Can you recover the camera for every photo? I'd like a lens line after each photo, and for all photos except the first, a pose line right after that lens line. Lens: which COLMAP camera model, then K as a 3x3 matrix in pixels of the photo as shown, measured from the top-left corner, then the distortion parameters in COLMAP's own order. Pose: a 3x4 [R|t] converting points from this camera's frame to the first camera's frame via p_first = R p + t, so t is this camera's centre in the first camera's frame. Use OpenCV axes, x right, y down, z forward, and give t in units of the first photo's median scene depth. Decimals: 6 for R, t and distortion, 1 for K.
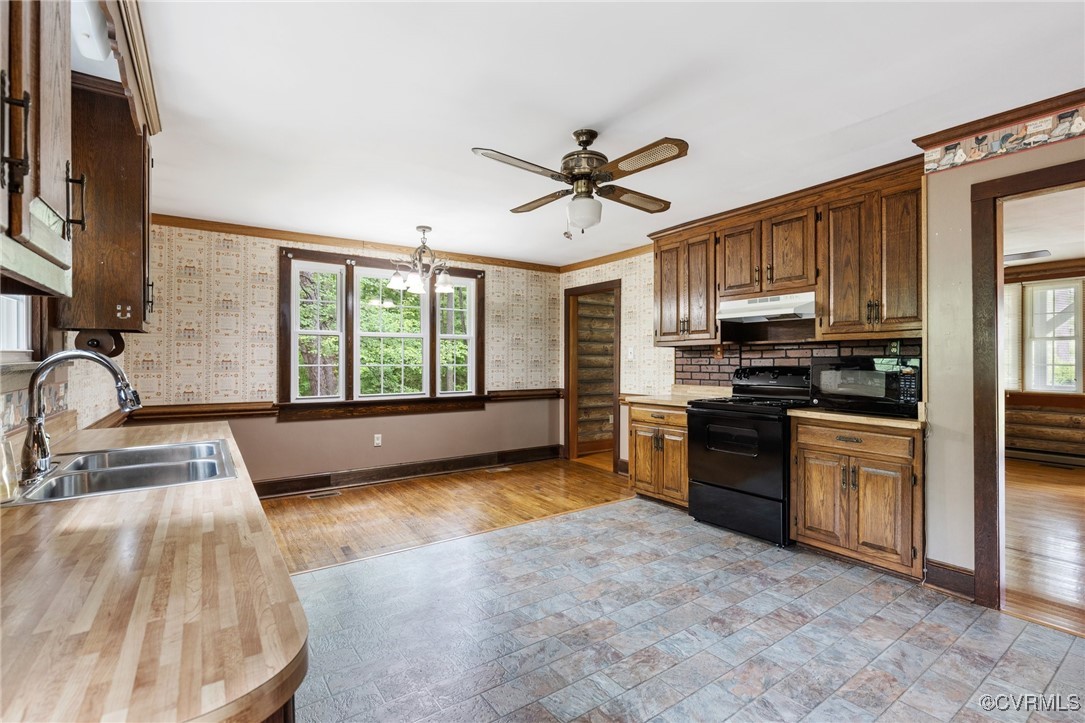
lens RADIAL K [[495.2, 0, 539.2], [0, 495.2, 361.1], [0, 0, 1]] dist [-0.004548, -0.001105]
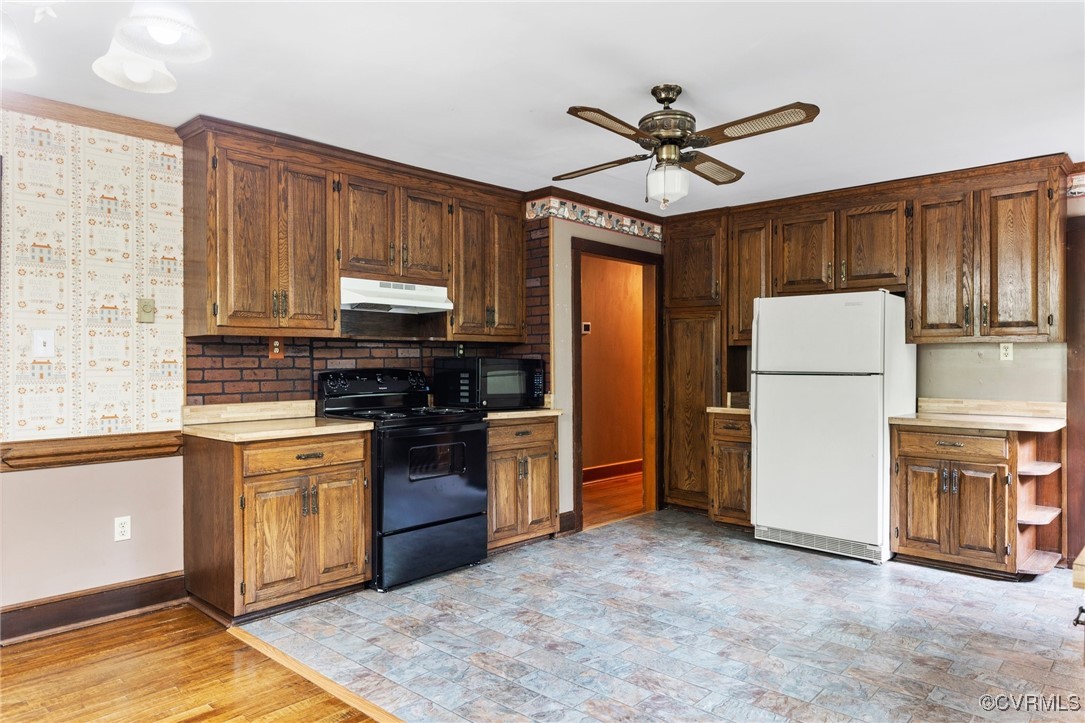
lens RADIAL K [[704.4, 0, 541.8], [0, 704.4, 358.3], [0, 0, 1]] dist [0.025701, -0.001777]
pose [[-0.220715, 0.007841, 0.975307, -0.786917], [0.002830, 0.999969, -0.007399, 0.003367], [-0.975334, 0.001127, -0.220730, 1.129832]]
